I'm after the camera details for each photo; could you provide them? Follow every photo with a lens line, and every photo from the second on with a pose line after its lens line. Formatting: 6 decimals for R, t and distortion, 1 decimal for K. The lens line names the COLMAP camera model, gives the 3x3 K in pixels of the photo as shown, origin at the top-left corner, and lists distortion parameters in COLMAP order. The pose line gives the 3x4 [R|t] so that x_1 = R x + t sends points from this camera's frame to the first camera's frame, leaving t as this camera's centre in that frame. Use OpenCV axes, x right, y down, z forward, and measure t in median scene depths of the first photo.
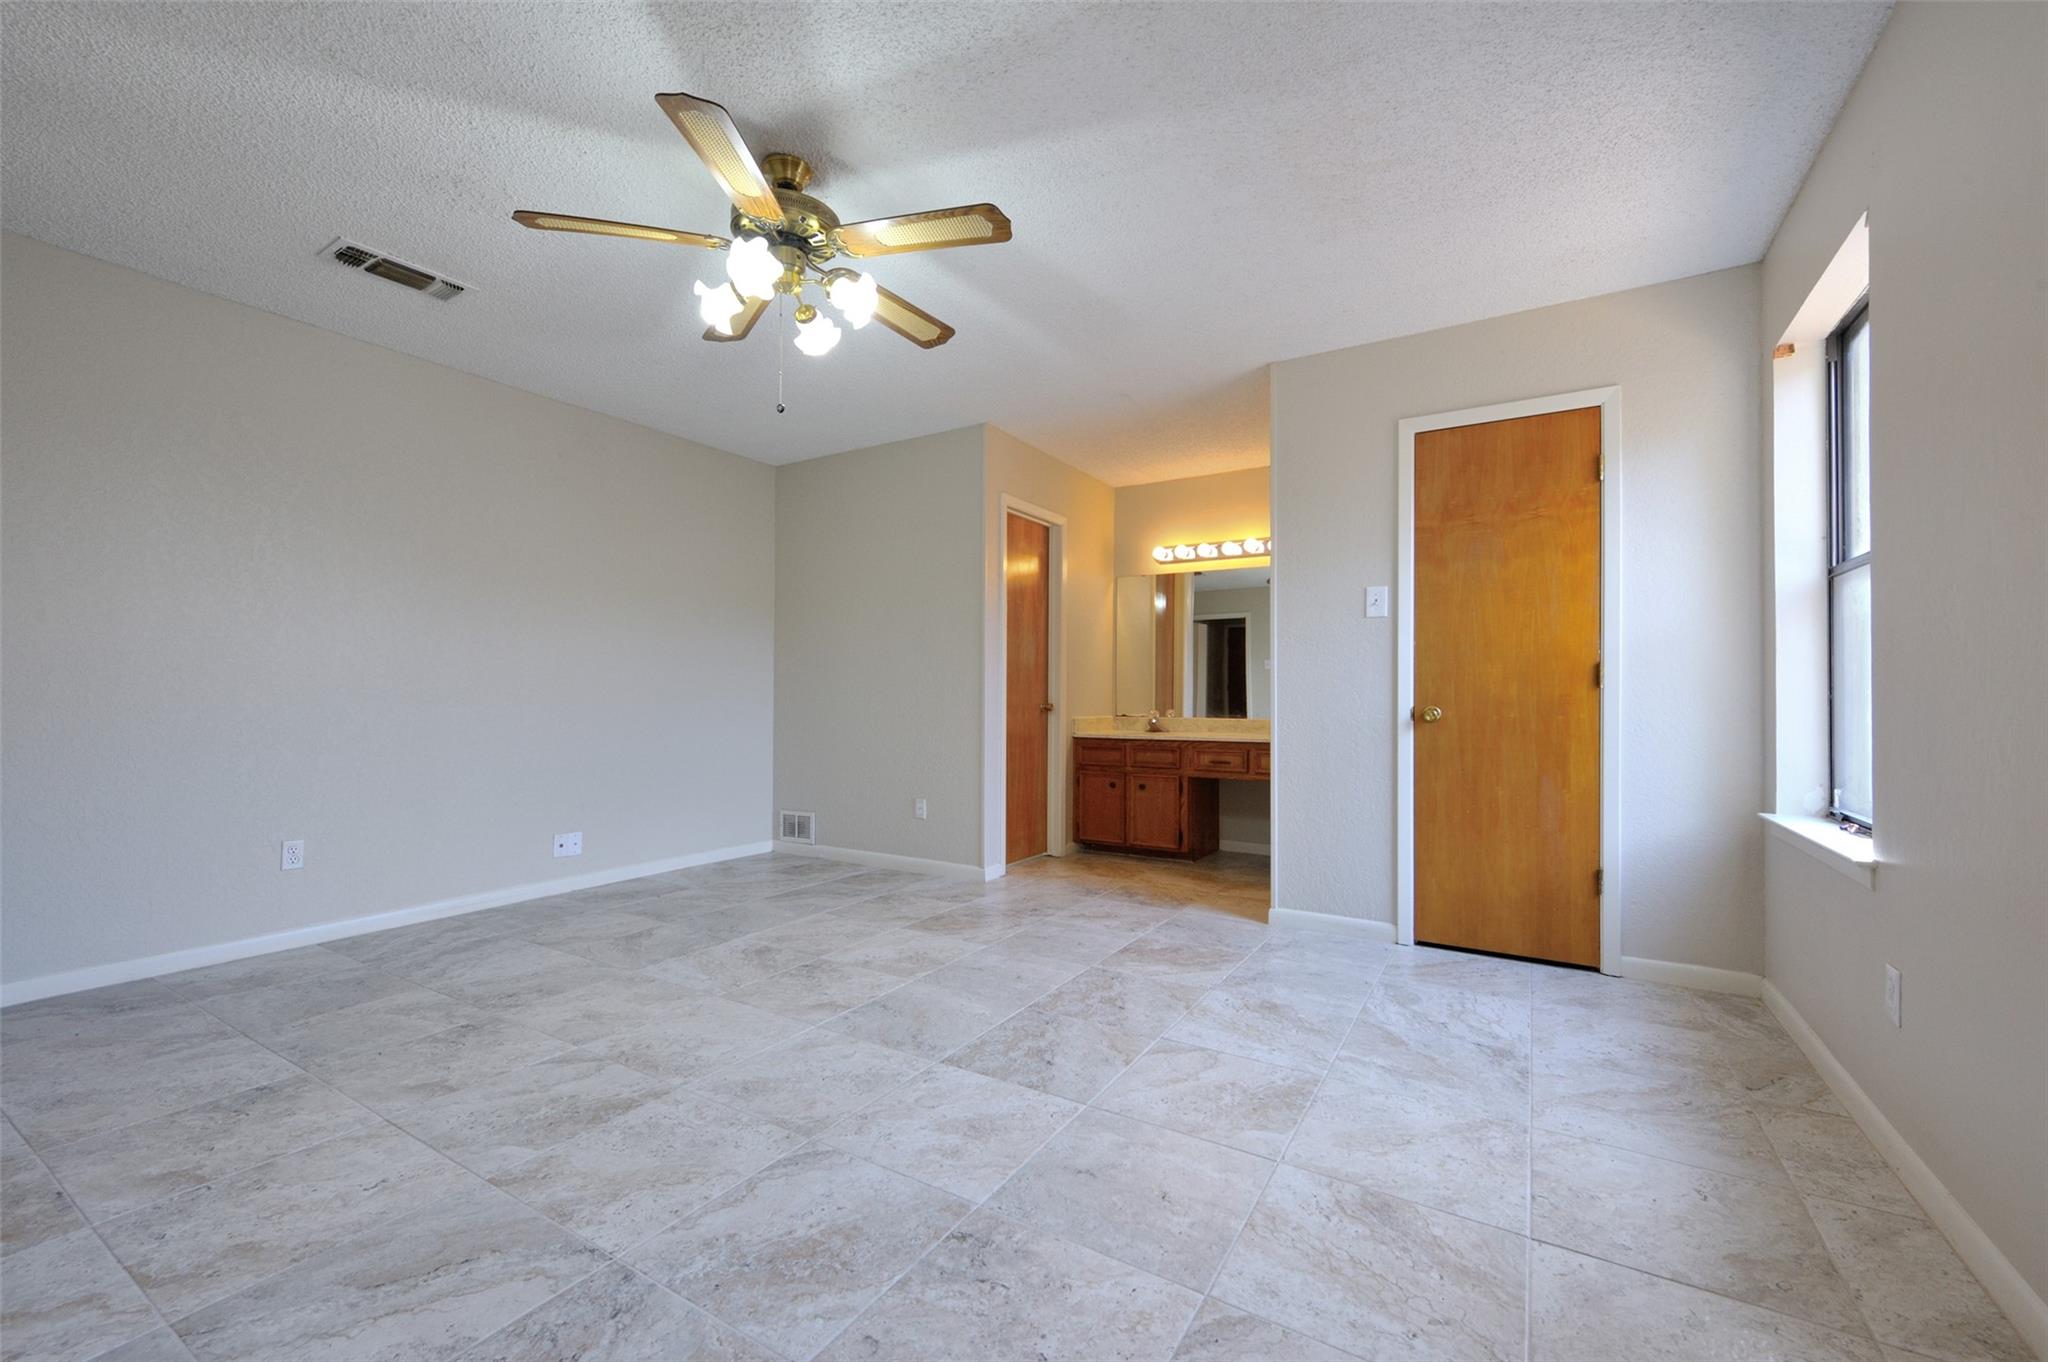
lens RADIAL K [[820.4, 0, 1032.6], [0, 820.4, 695.8], [0, 0, 1]] dist [0.002324, -0.000441]
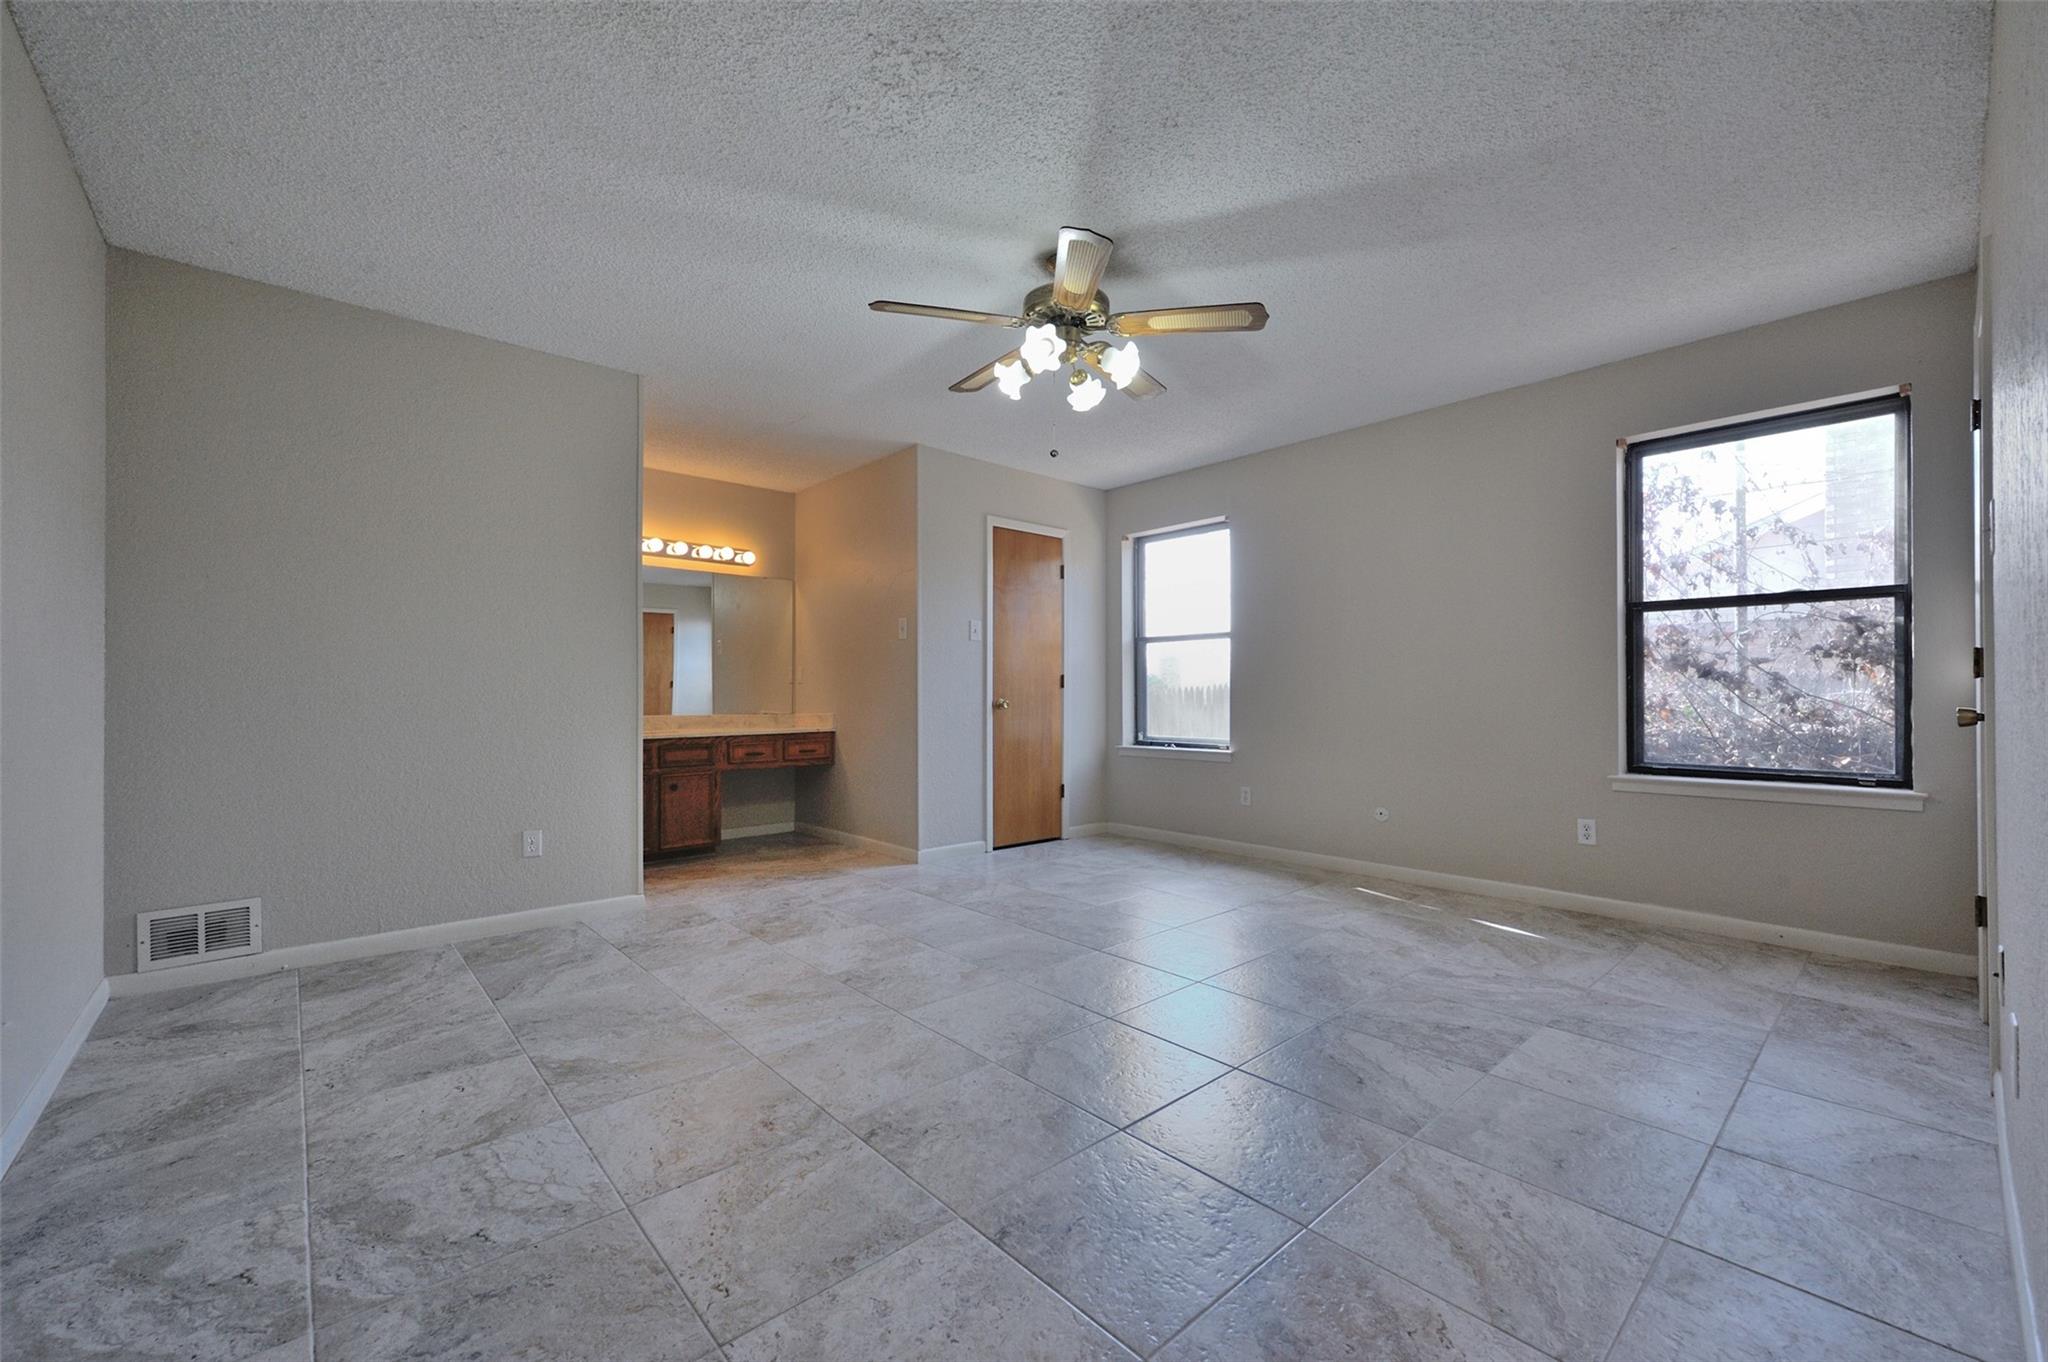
lens RADIAL K [[820.4, 0, 1034.7], [0, 820.4, 680.8], [0, 0, 1]] dist [0.002324, -0.000441]
pose [[0.282970, 0.011270, 0.959062, -1.017122], [0.002623, 0.999918, -0.012524, -0.002085], [-0.959125, 0.006060, 0.282917, 0.475605]]
